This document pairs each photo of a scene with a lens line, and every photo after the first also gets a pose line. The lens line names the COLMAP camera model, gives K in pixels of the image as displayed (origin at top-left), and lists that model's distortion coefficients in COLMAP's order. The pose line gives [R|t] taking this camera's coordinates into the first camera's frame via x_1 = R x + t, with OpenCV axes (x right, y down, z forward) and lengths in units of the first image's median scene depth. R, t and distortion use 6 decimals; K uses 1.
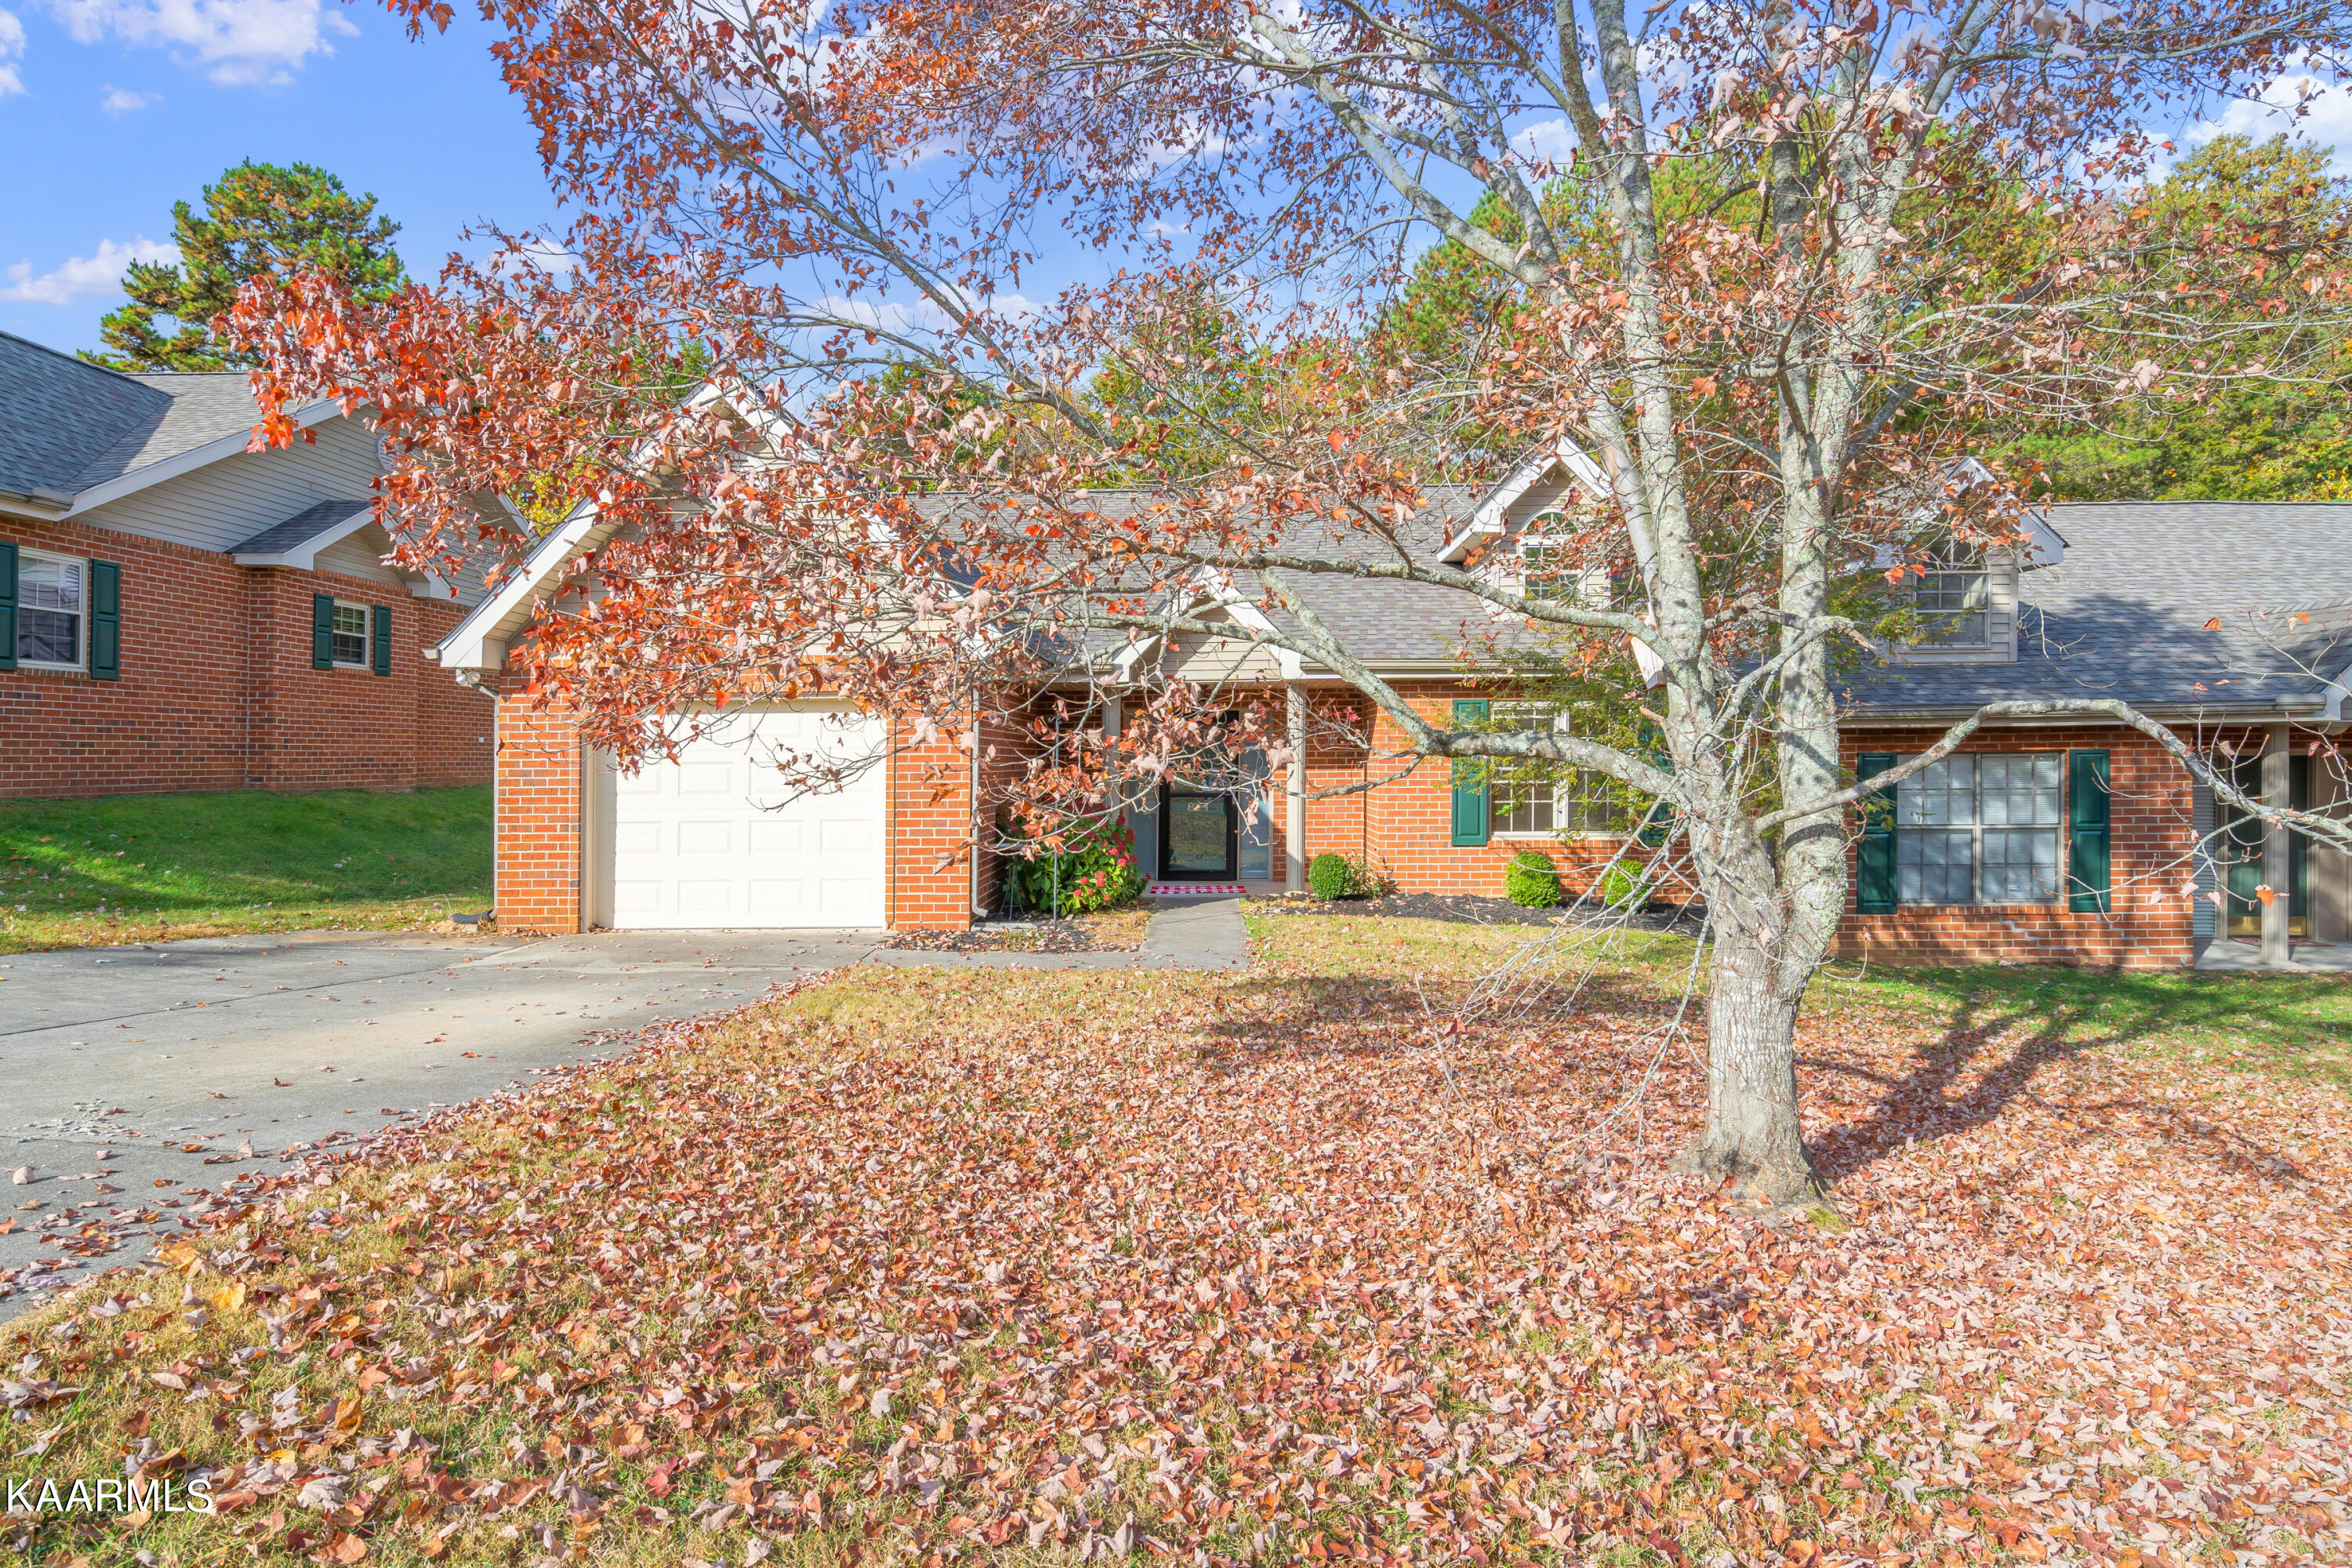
lens RADIAL K [[1373.6, 0, 1182.4], [0, 1373.6, 762.1], [0, 0, 1]] dist [0.007429, 0.002640]
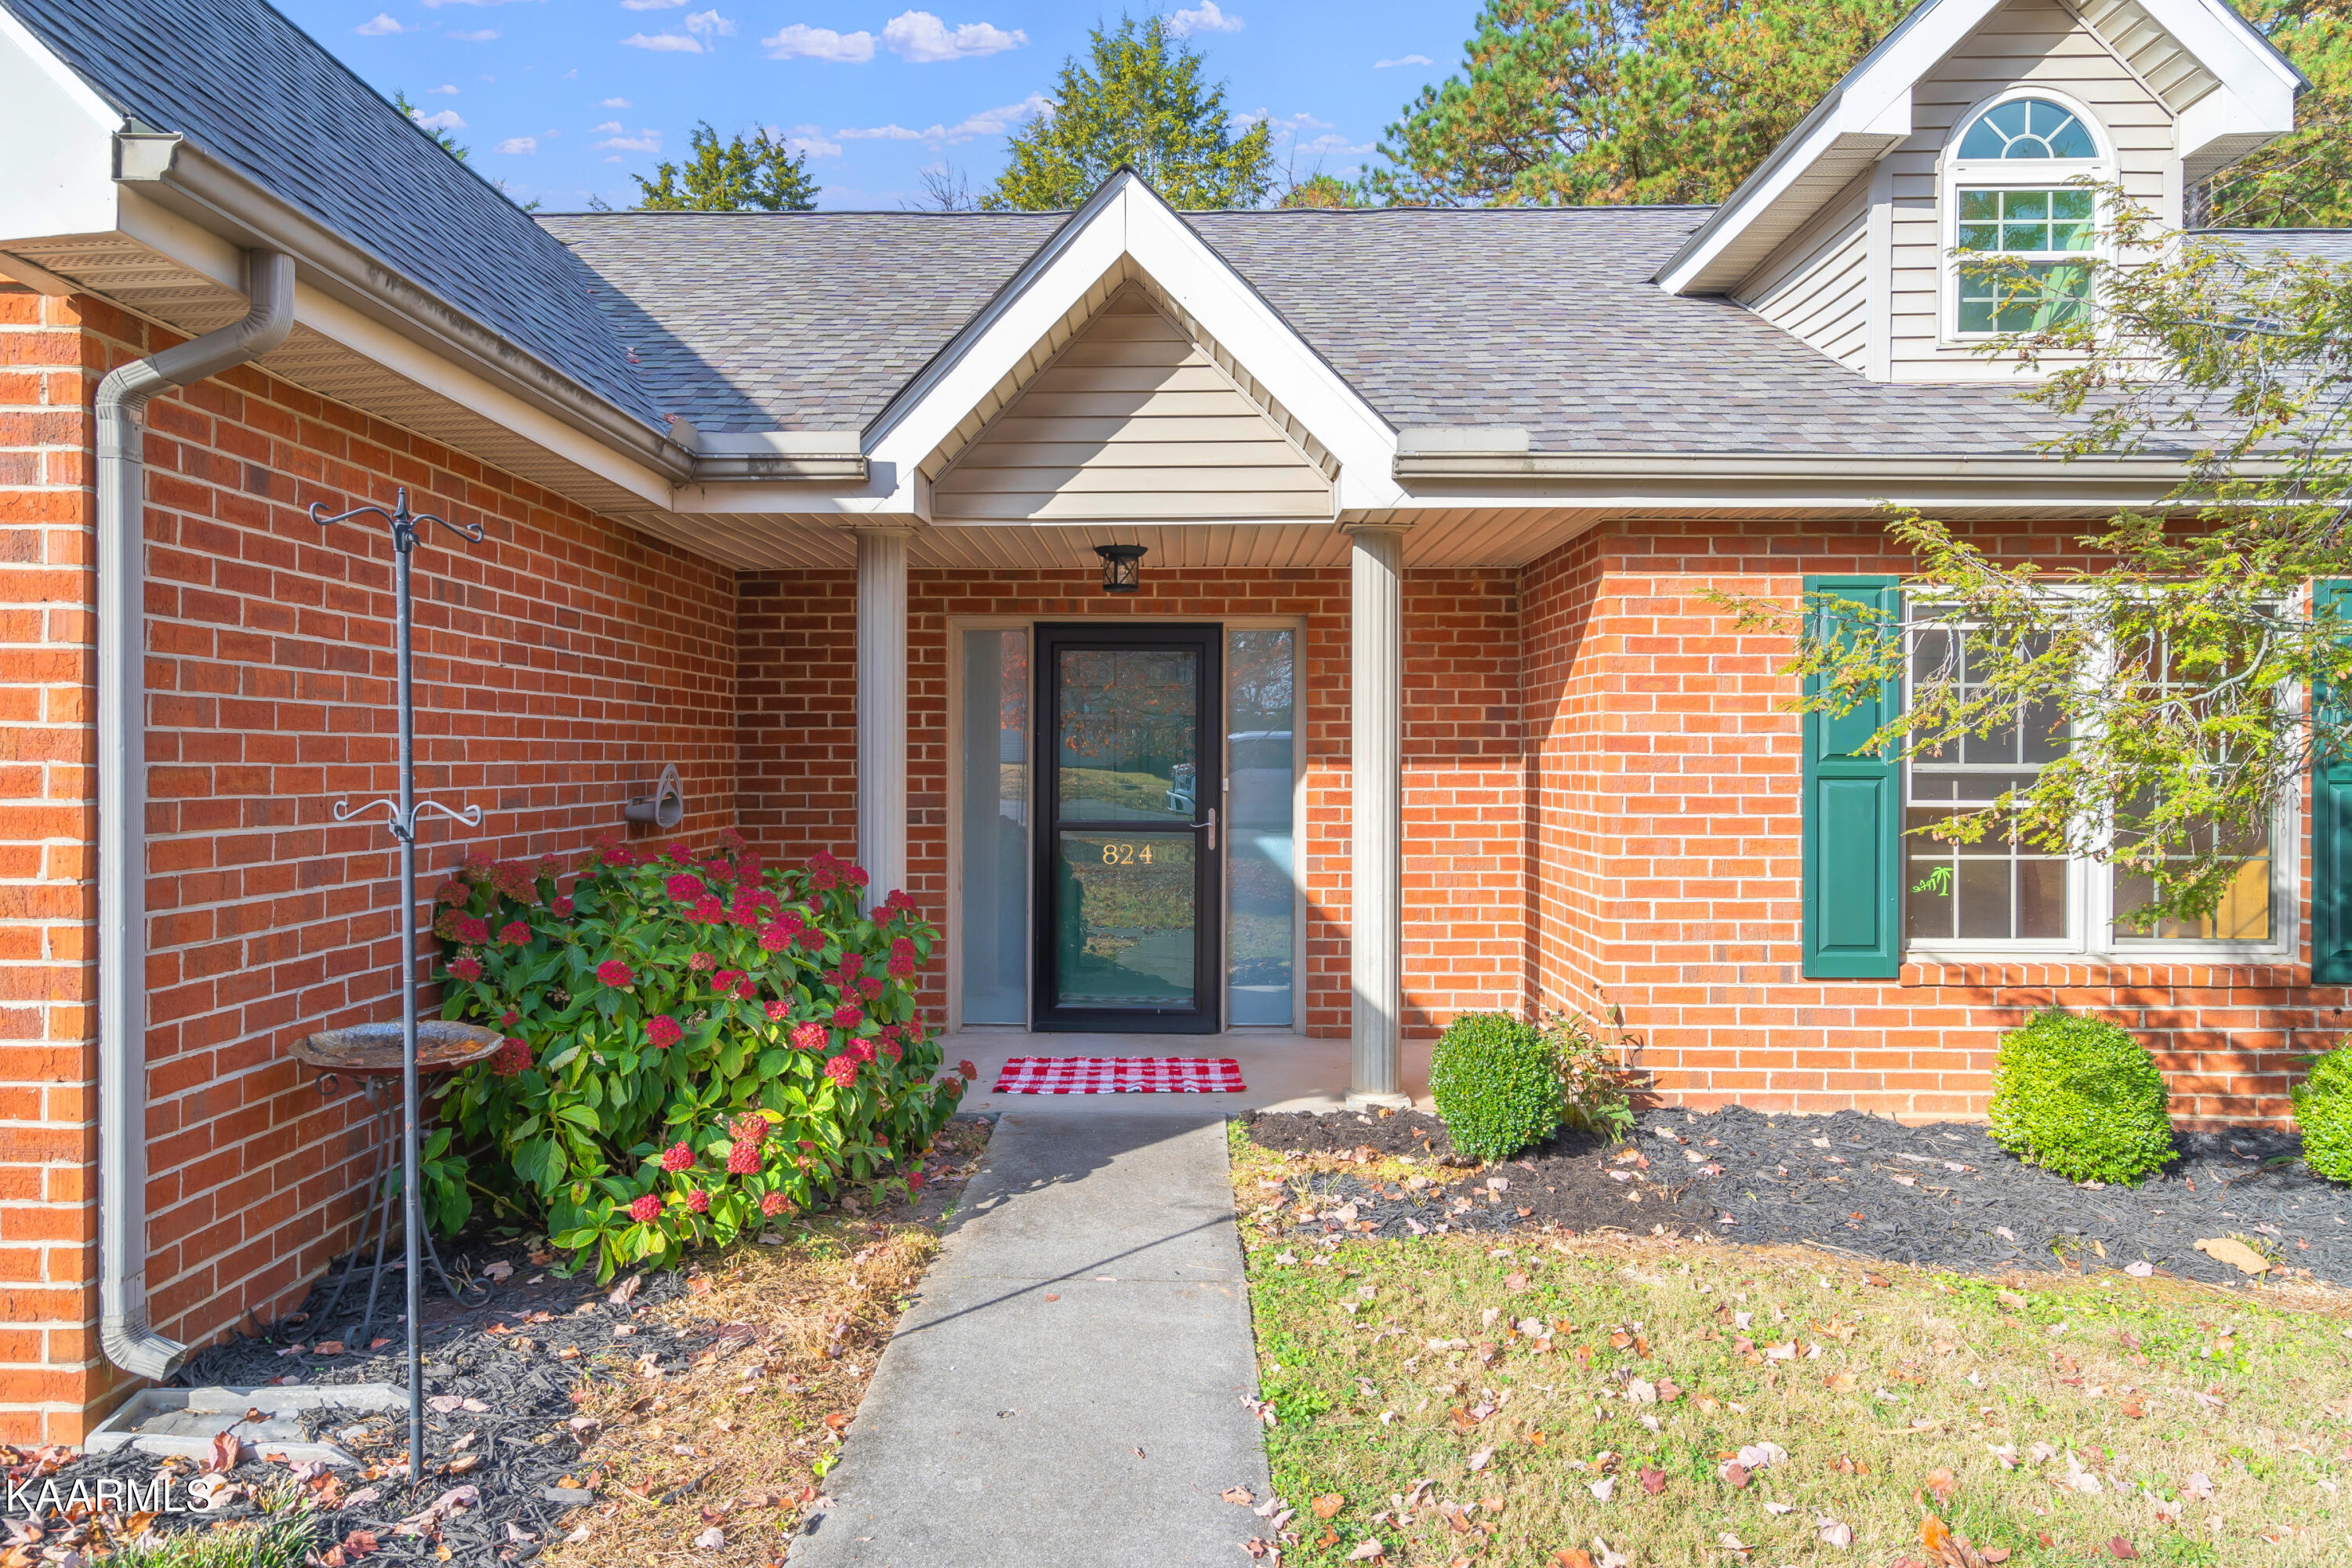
lens RADIAL K [[1562.7, 0, 1164.5], [0, 1562.7, 773.5], [0, 0, 1]] dist [0.015809, -0.010698]
pose [[0.999931, 0.008788, 0.007801, 0.022549], [-0.008869, 0.999906, 0.010419, 0.003802], [-0.007708, -0.010487, 0.999915, 0.628839]]
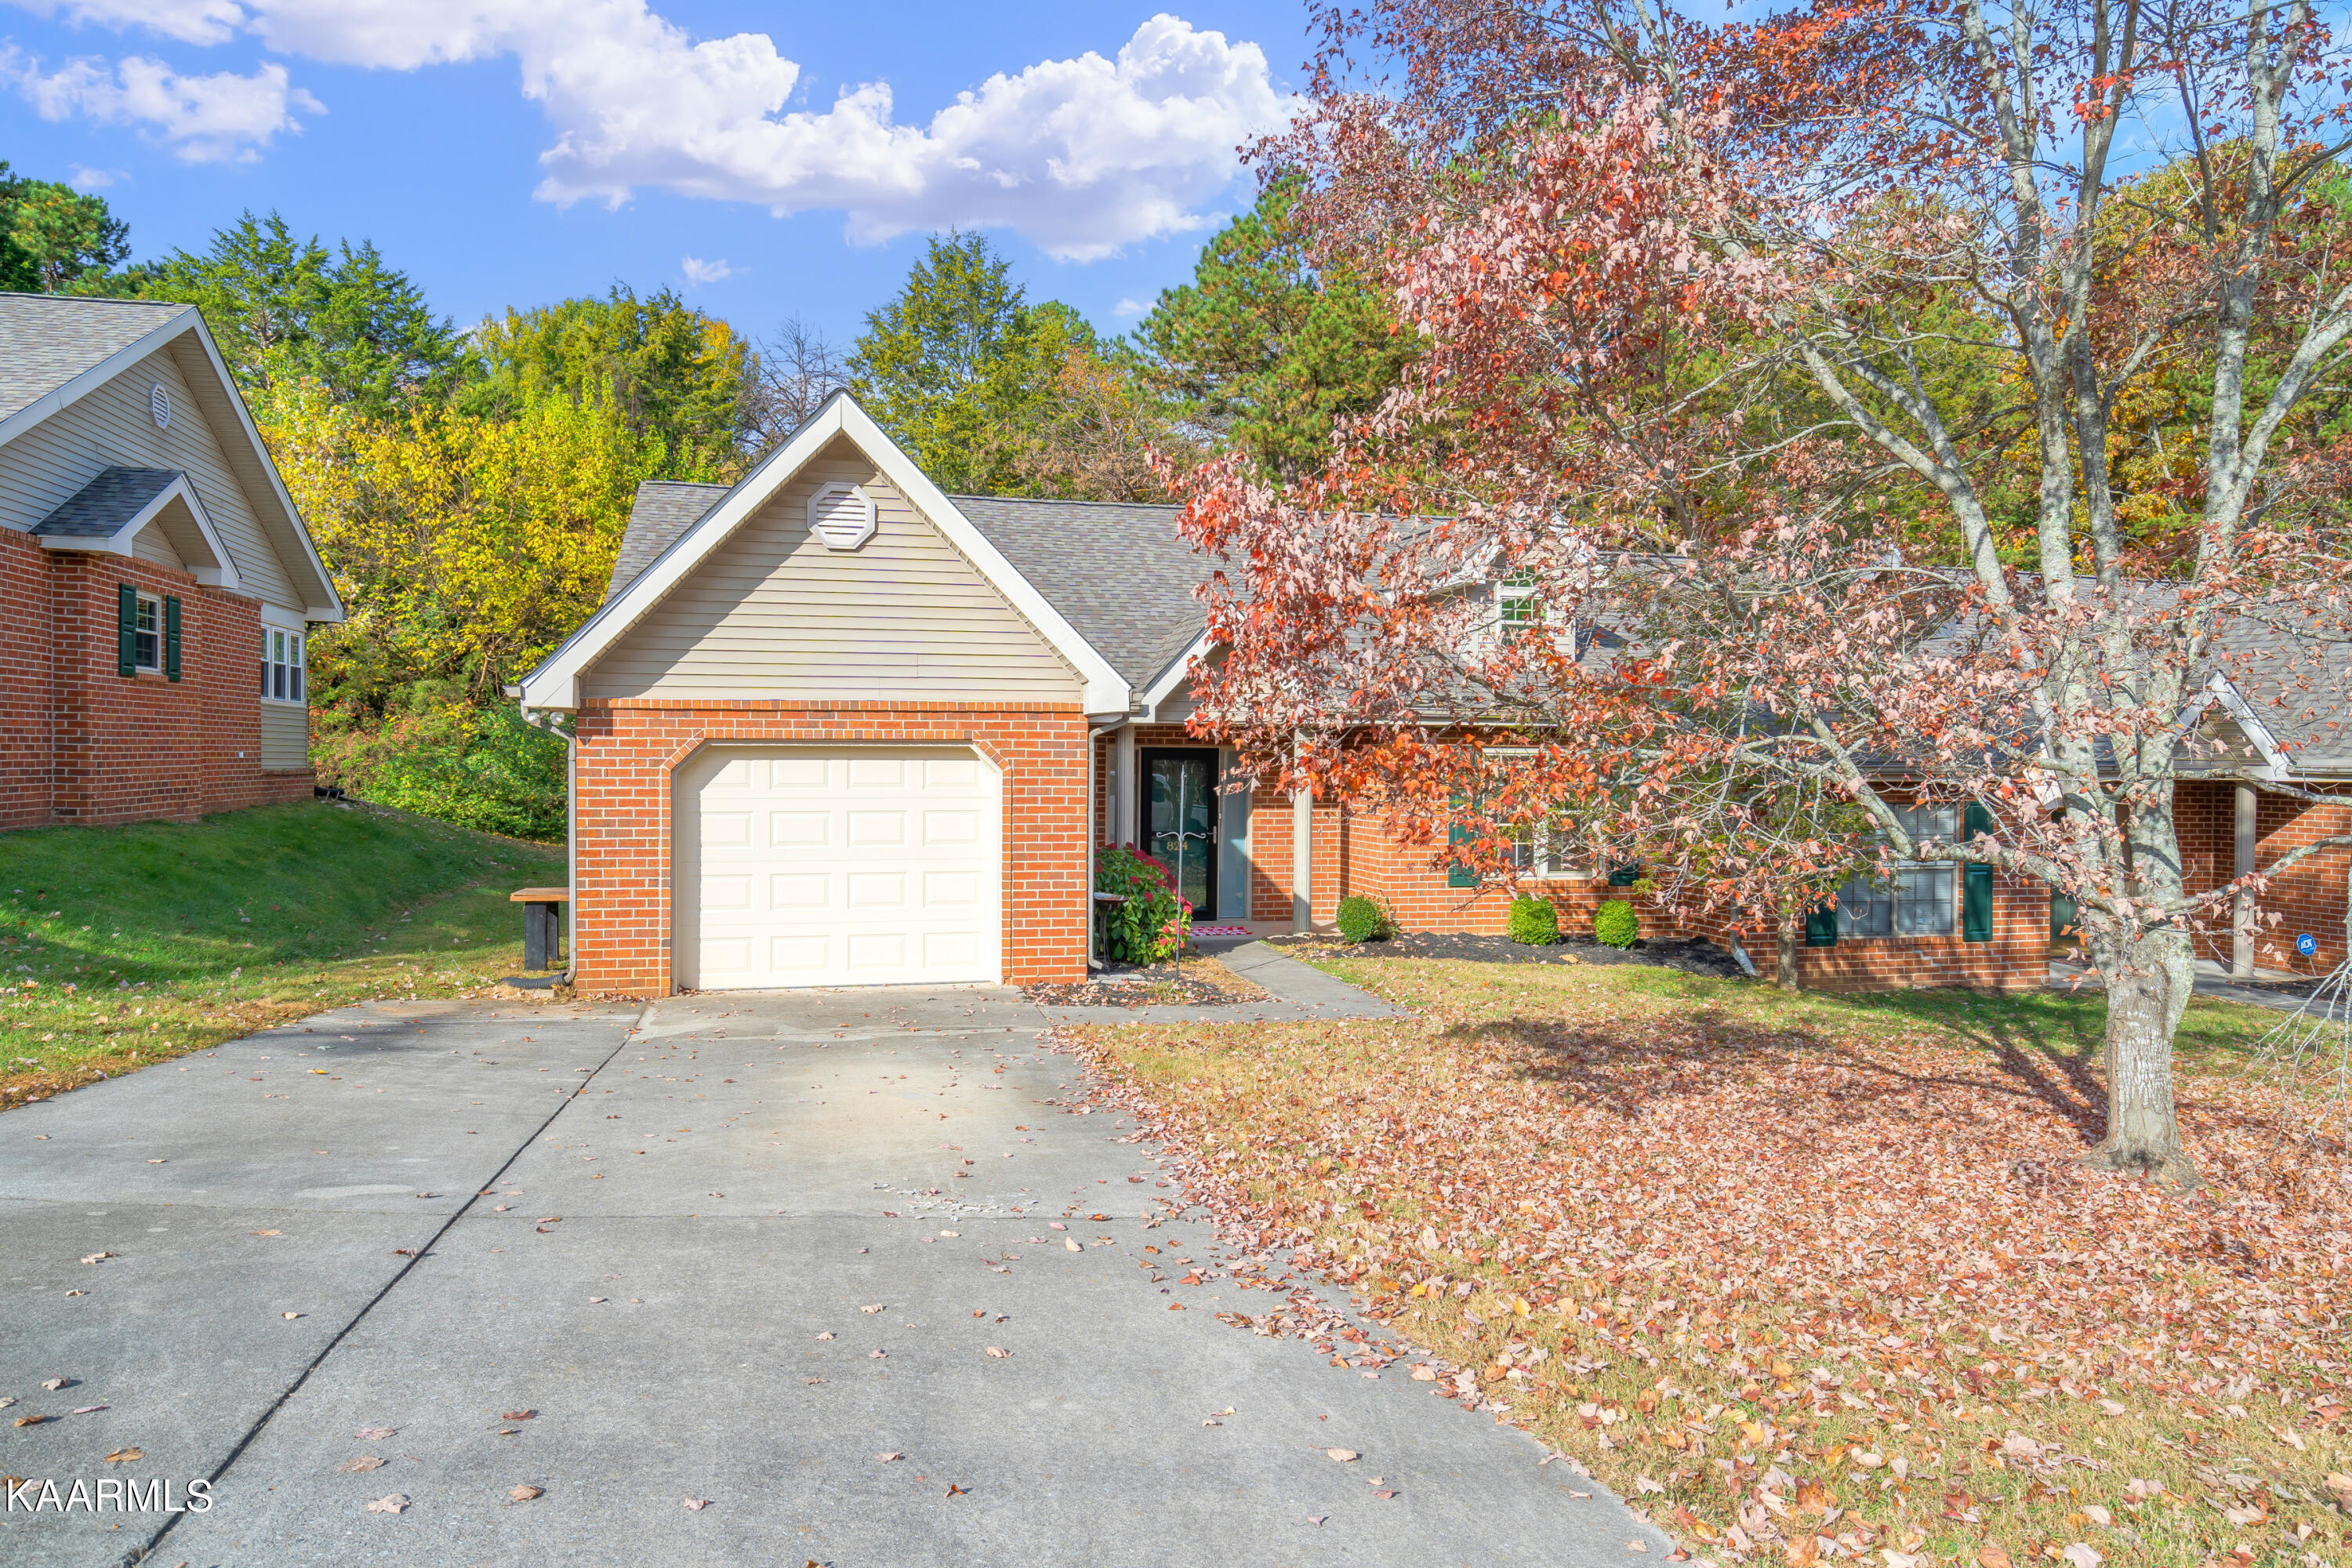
lens RADIAL K [[1562.7, 0, 1193.3], [0, 1562.7, 800.7], [0, 0, 1]] dist [0.015809, -0.010698]
pose [[0.964473, 0.007383, 0.264077, -0.326887], [-0.014745, 0.999556, 0.025909, -0.034204], [-0.263768, -0.028883, 0.964154, -0.093270]]
